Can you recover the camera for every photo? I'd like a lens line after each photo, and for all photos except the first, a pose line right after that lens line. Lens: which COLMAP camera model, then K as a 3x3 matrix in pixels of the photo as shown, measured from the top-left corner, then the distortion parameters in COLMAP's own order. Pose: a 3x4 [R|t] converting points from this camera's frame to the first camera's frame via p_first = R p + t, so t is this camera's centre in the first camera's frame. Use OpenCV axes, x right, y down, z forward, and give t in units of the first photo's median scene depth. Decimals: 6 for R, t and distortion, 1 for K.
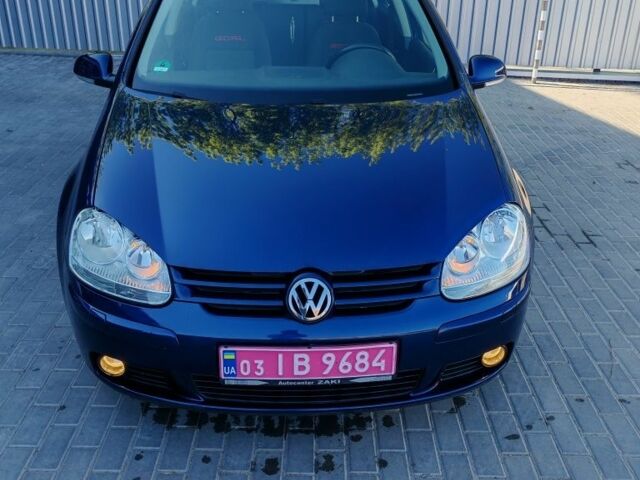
lens RADIAL K [[636.9, 0, 322.5], [0, 636.9, 238.1], [0, 0, 1]] dist [0.057003, 0.000000]
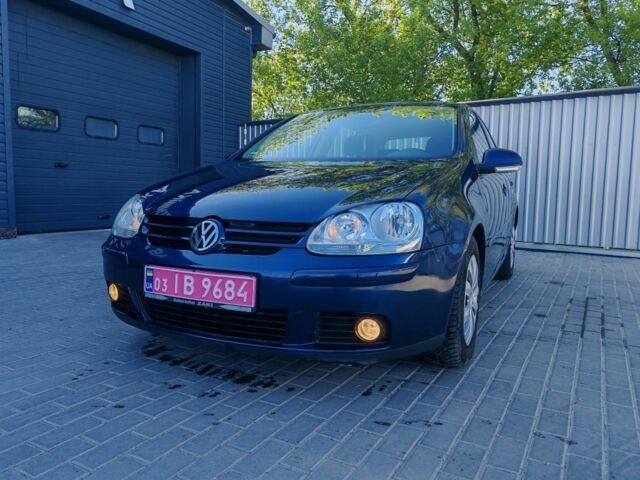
lens RADIAL K [[484.6, 0, 316.9], [0, 484.6, 242.2], [0, 0, 1]] dist [0.067725, 0.003440]
pose [[0.865906, 0.043794, -0.498286, 0.667053], [-0.220739, 0.927371, -0.302087, 0.353038], [0.448866, 0.371570, 0.812683, 0.286334]]
